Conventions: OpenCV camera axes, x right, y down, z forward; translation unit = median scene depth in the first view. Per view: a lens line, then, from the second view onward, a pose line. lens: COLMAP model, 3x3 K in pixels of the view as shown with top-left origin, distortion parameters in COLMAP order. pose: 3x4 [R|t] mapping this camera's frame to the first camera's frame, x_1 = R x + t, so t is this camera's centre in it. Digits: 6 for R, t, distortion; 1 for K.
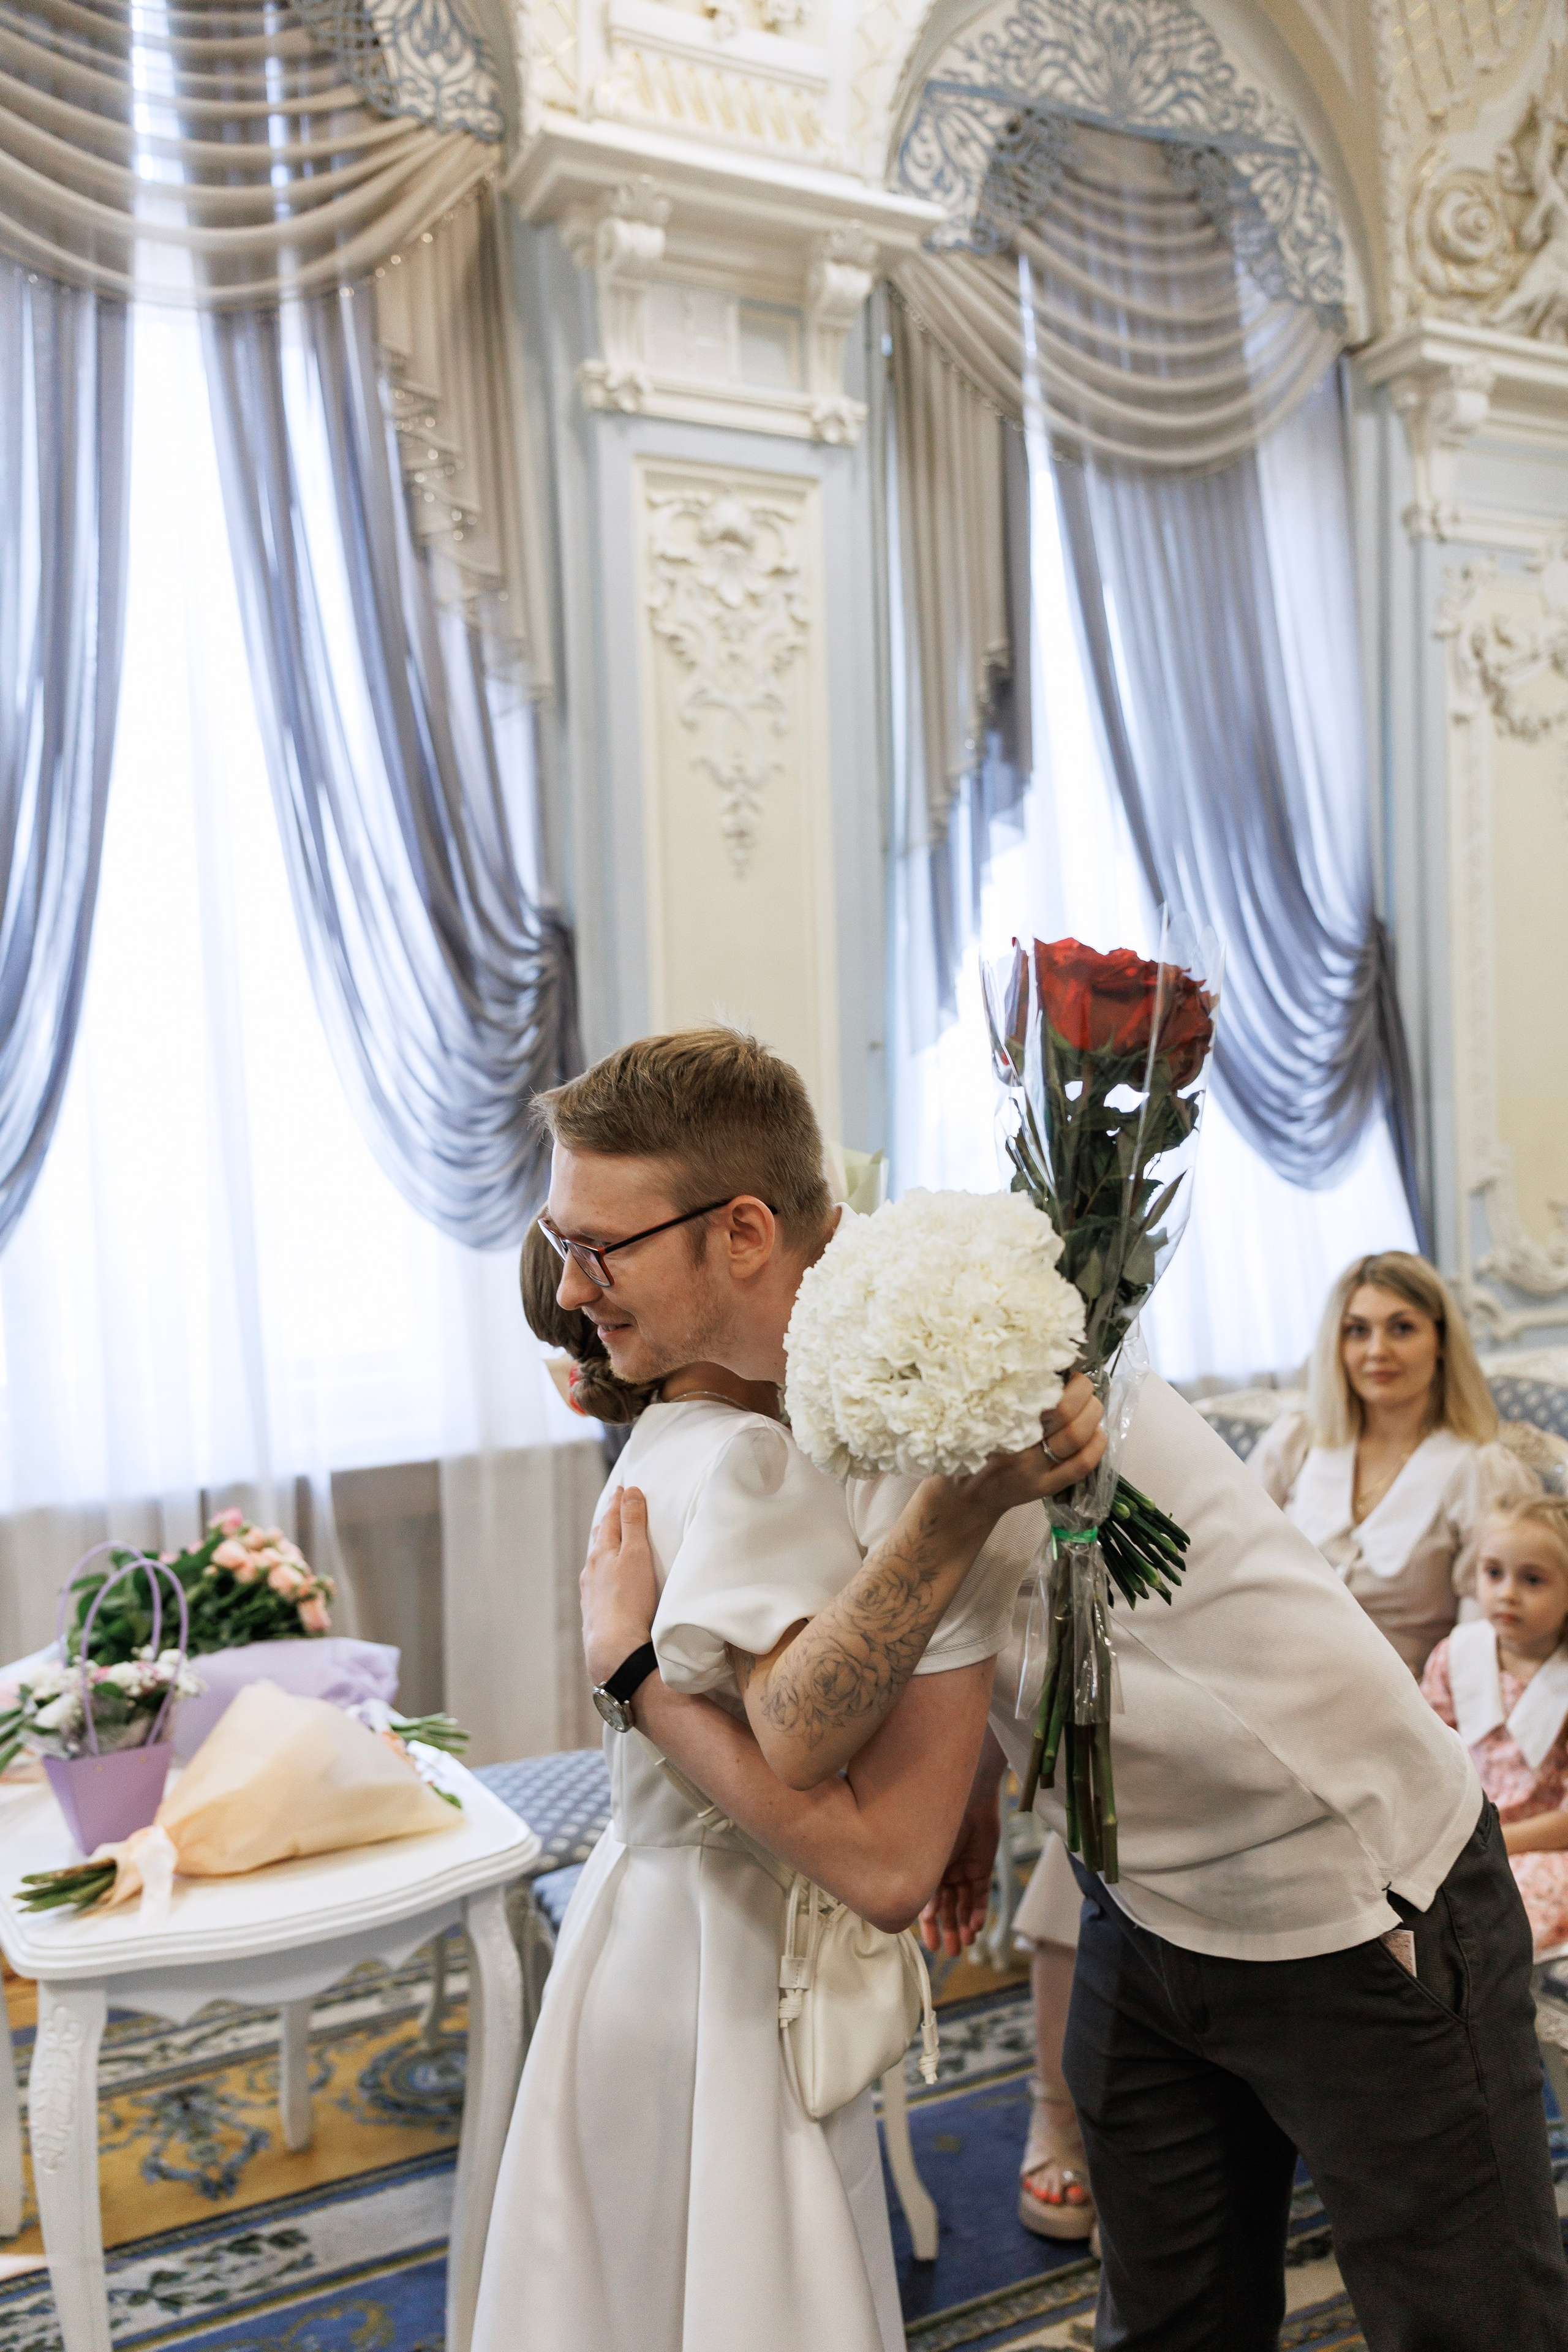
lens RADIAL K [[1924.8, 0, 784.3], [0, 1924.8, 1177.0], [0, 0, 1]] dist [0.086253, -0.054650]
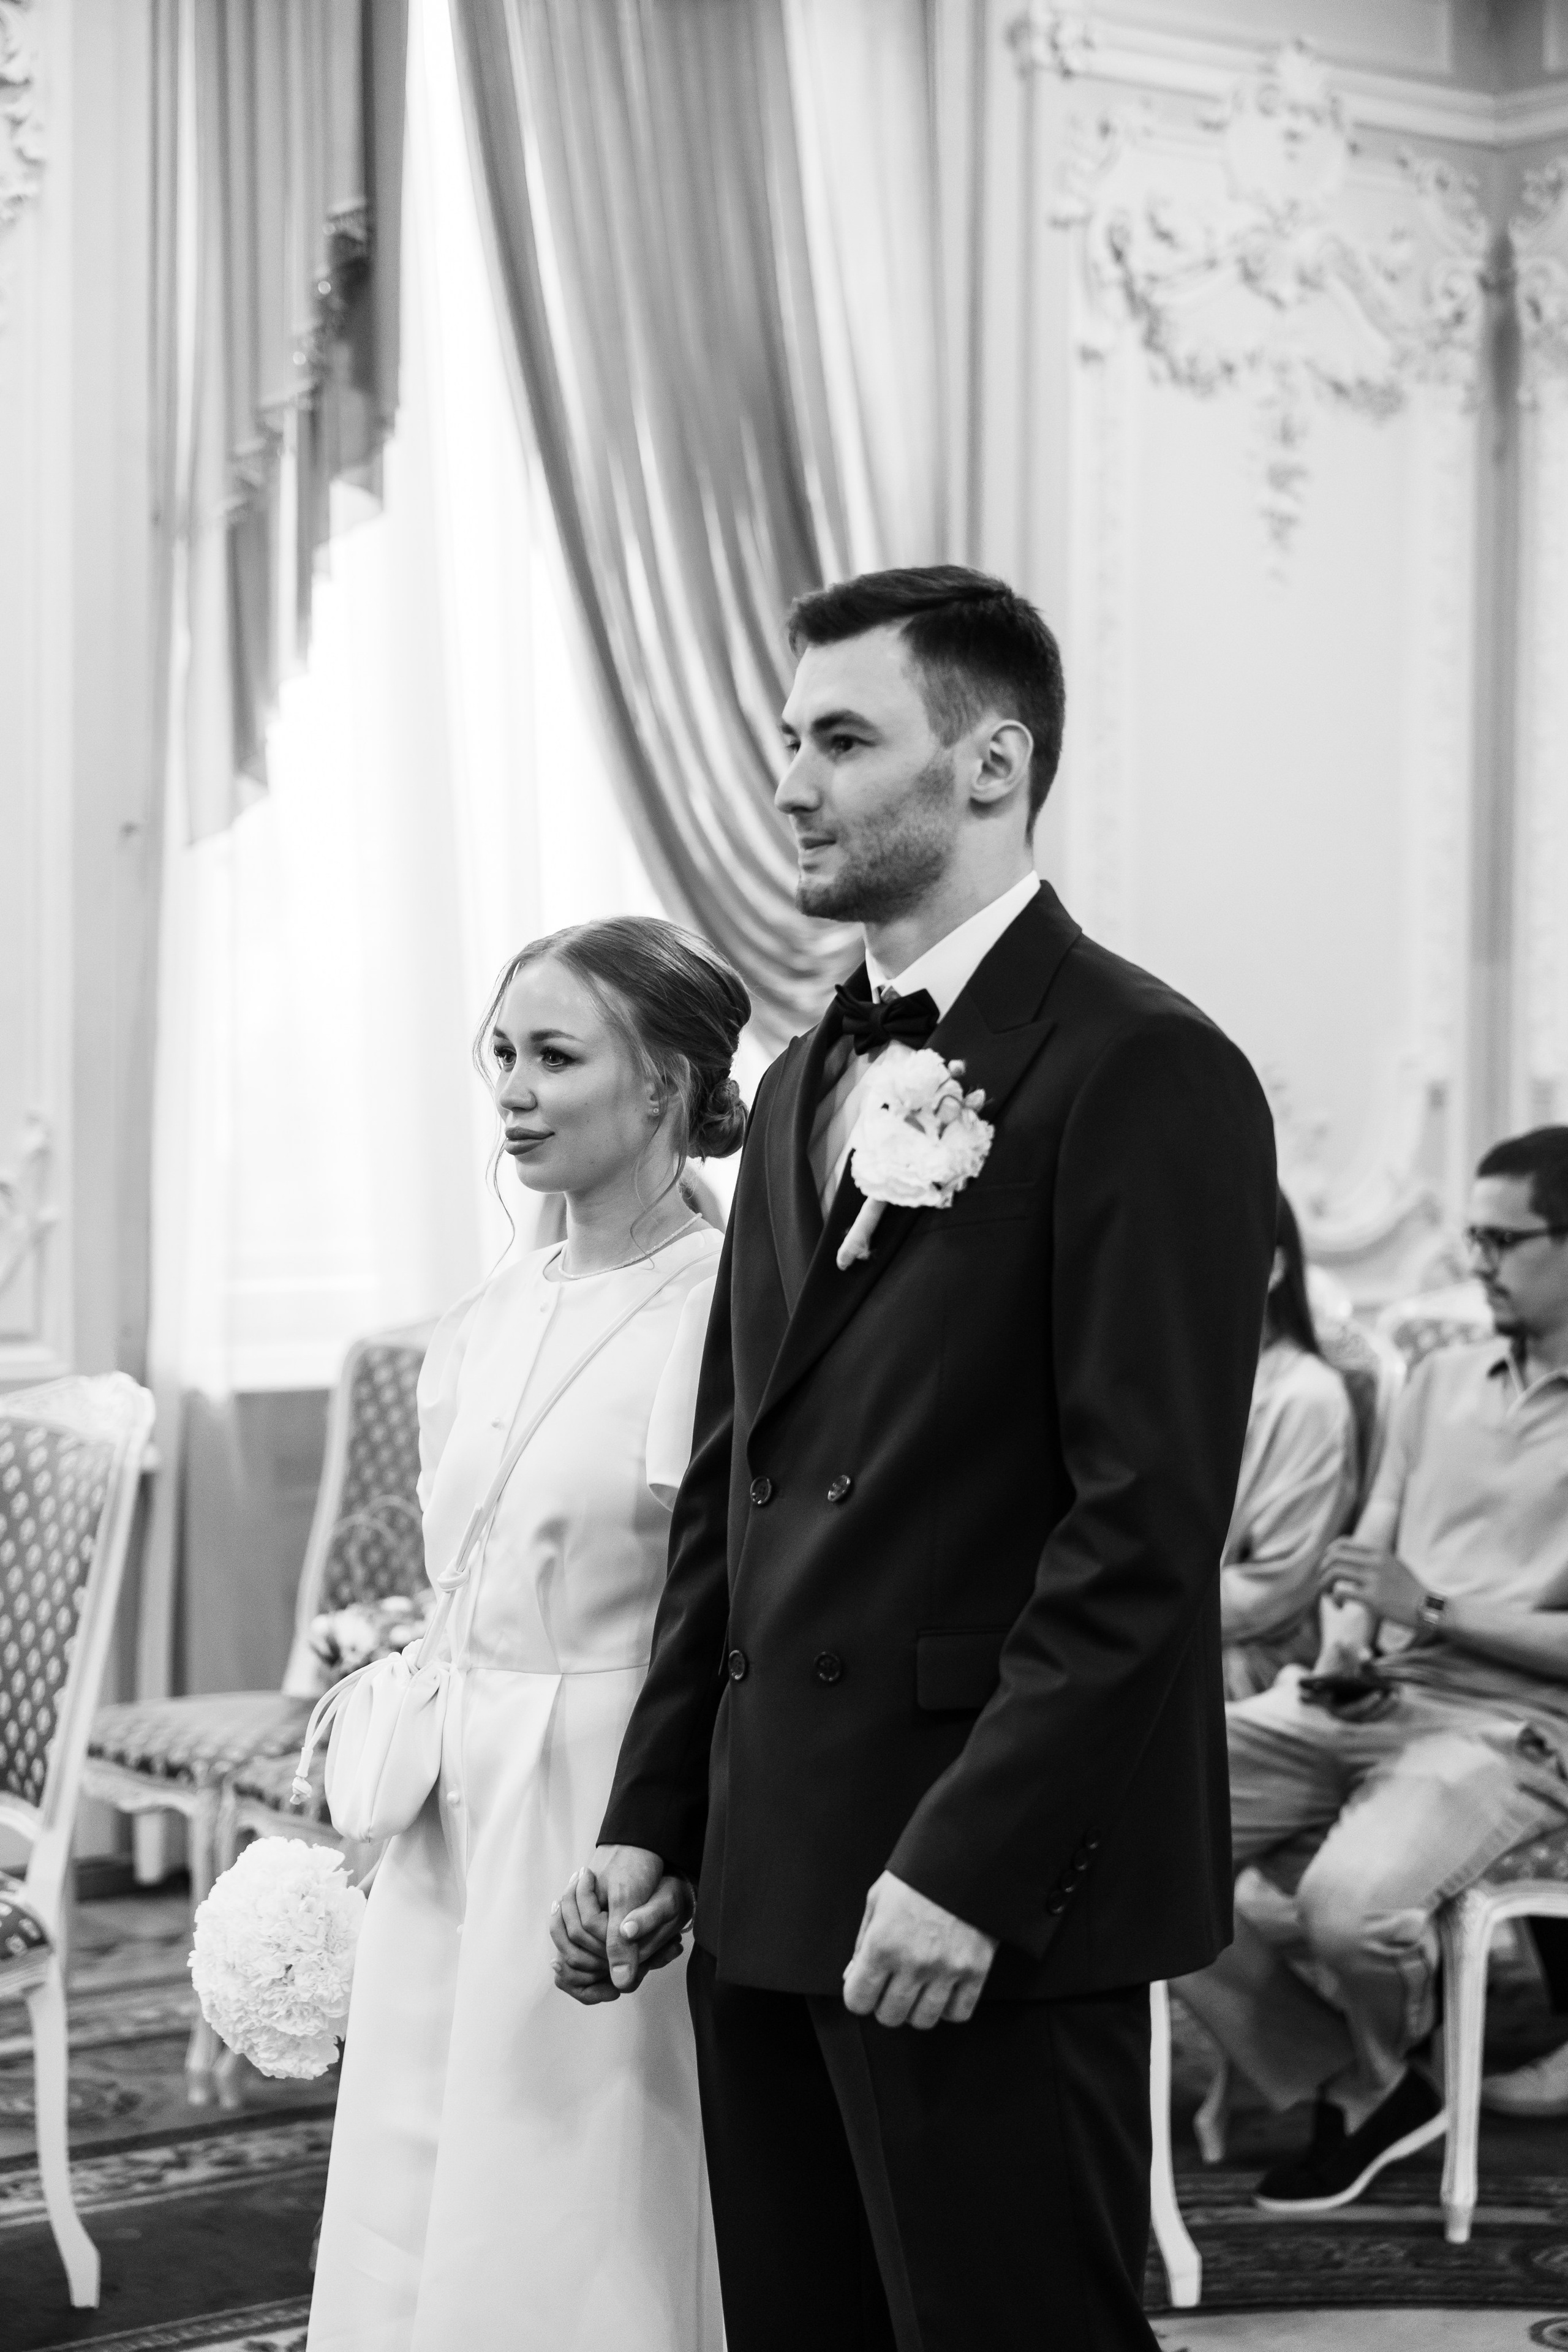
lens RADIAL K [[4393.4, 0, 811.8], [0, 4393.4, 1173.0], [0, 0, 1]] dist [0.029033, -0.309057]
pose [[0.984351, 0.030835, 0.173502, 0.019694], [-0.033170, 0.999394, 0.010569, 0.021935], [-0.173071, -0.016159, 0.984777, -0.452452]]
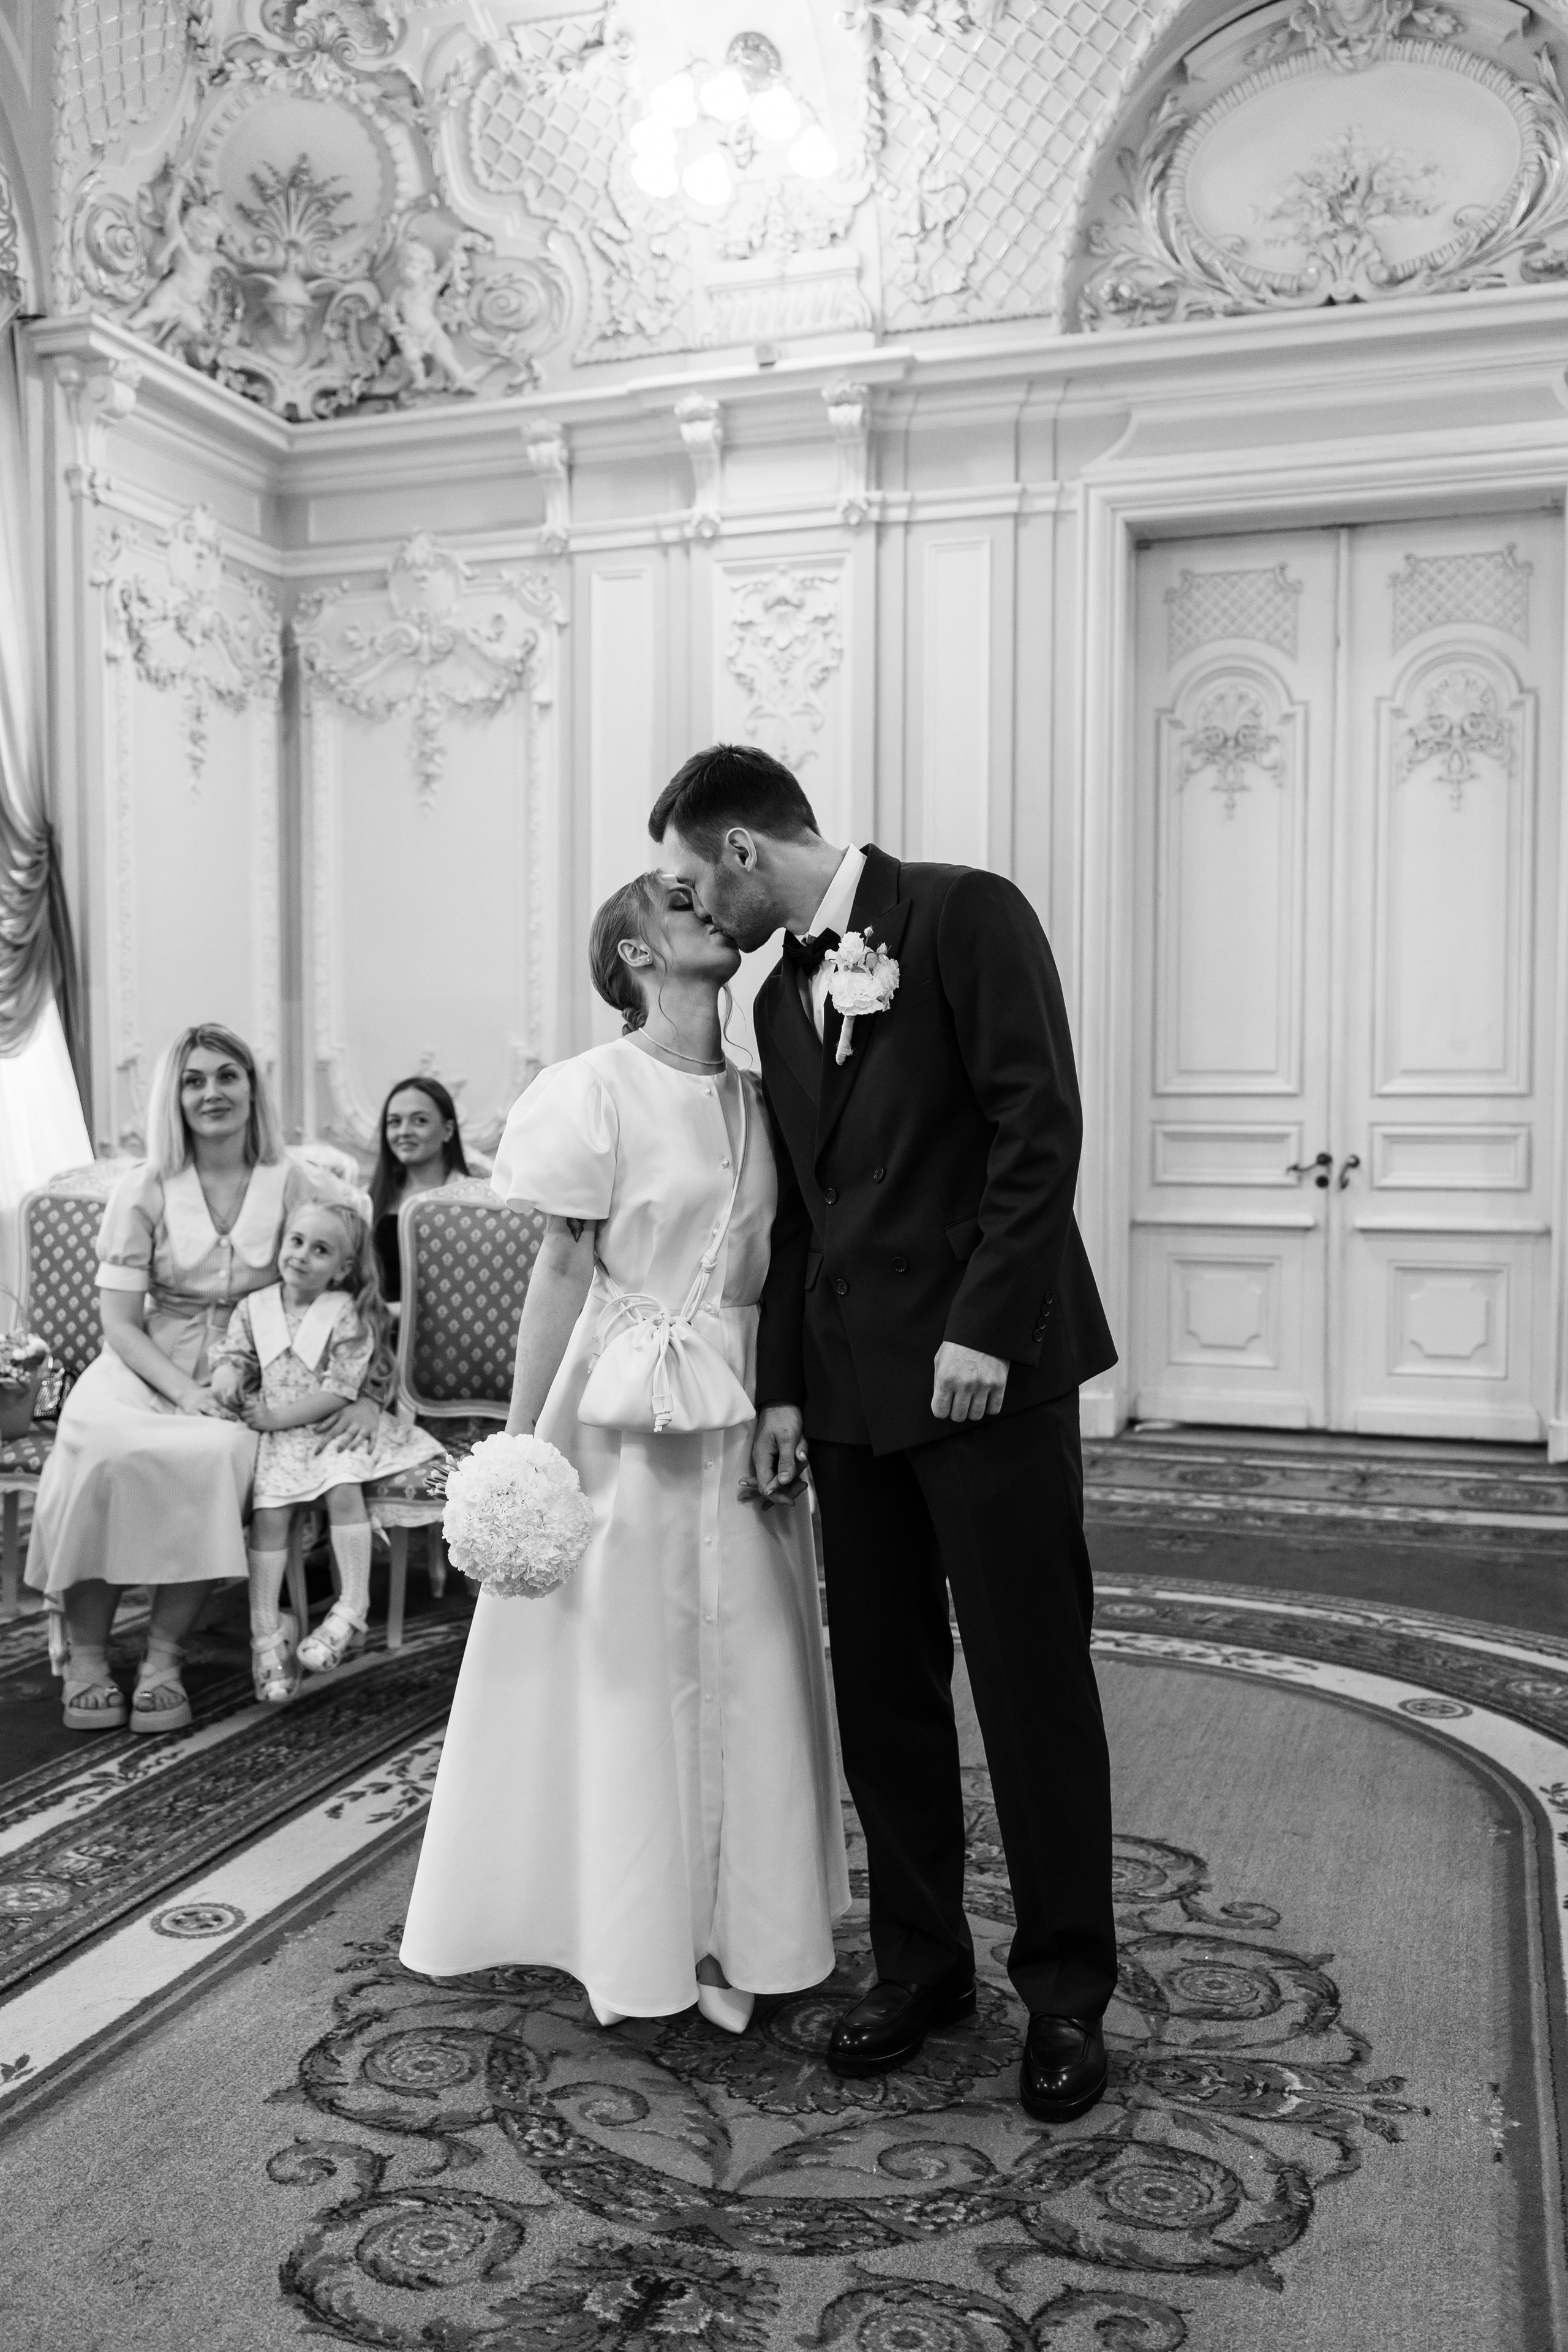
lens RADIAL K [[2082.7, 0, 788.1], [0, 2082.7, 1174.0], [0, 0, 1]] dist [0.028508, -0.057404]
pose [[0.716975, 0.002381, 0.697095, -0.262863], [-0.008809, 0.999945, 0.005645, 0.069731], [-0.697044, -0.010188, 0.716956, -0.200644]]
